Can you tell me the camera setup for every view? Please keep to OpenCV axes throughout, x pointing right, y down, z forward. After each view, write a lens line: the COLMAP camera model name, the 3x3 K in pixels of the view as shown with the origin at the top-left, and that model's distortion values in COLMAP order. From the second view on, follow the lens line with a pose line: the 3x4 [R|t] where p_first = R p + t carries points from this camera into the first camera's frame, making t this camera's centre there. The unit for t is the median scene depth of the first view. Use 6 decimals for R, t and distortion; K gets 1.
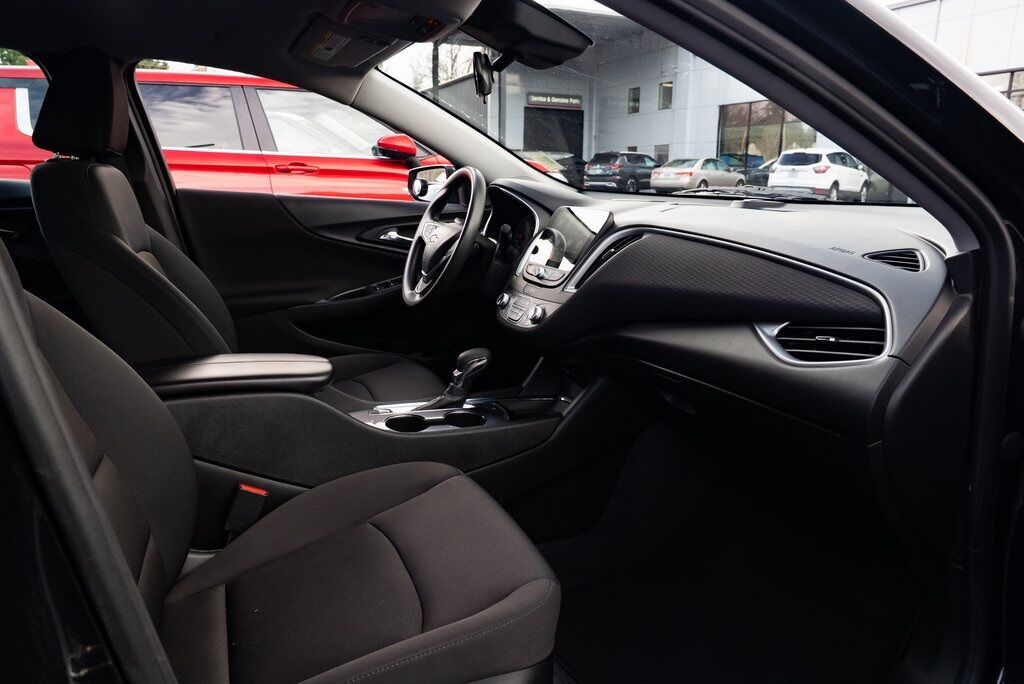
lens RADIAL K [[697.8, 0, 517.3], [0, 697.8, 341.8], [0, 0, 1]] dist [-0.037161, 0.021176]
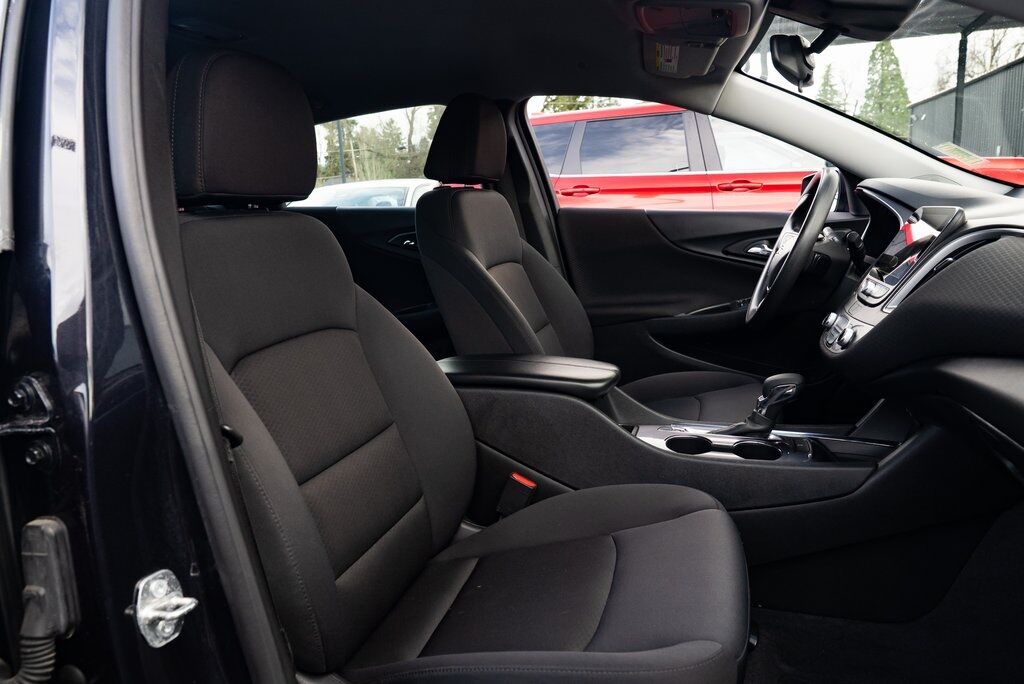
lens RADIAL K [[697.8, 0, 515.3], [0, 697.8, 341.8], [0, 0, 1]] dist [-0.037161, 0.021176]
pose [[0.774704, 0.069107, -0.628536, 0.217059], [-0.087550, 0.996159, 0.001616, -0.001383], [0.626234, 0.053777, 0.777779, 0.106769]]
